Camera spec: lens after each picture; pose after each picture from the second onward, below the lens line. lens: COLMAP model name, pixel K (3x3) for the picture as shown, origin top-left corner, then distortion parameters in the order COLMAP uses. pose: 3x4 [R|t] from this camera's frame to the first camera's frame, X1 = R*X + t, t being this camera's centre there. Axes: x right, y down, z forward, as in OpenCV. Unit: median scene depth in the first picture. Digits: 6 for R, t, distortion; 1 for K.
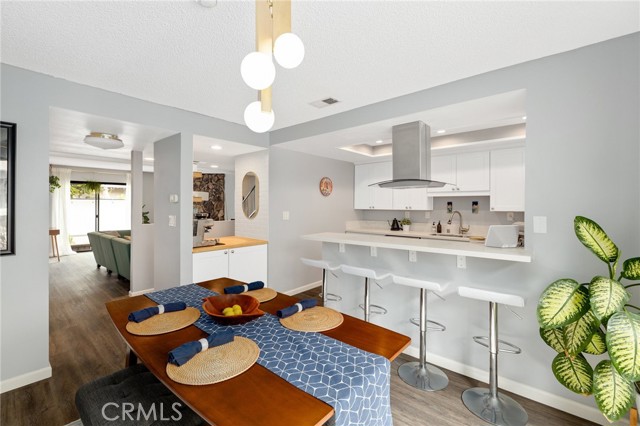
lens RADIAL K [[276.4, 0, 320.6], [0, 276.4, 206.9], [0, 0, 1]] dist [0.002553, -0.000055]
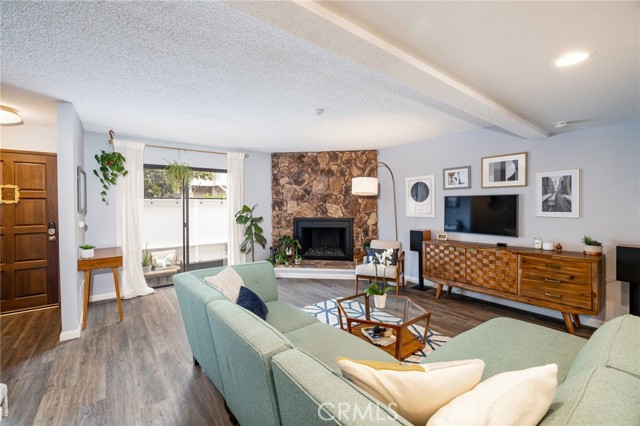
lens RADIAL K [[276.4, 0, 321.6], [0, 276.4, 211.3], [0, 0, 1]] dist [0.002553, -0.000055]
pose [[0.979077, -0.005950, -0.203402, -0.413367], [0.008901, 0.999868, 0.013596, -0.001258], [0.203294, -0.015122, 0.979001, 0.497000]]
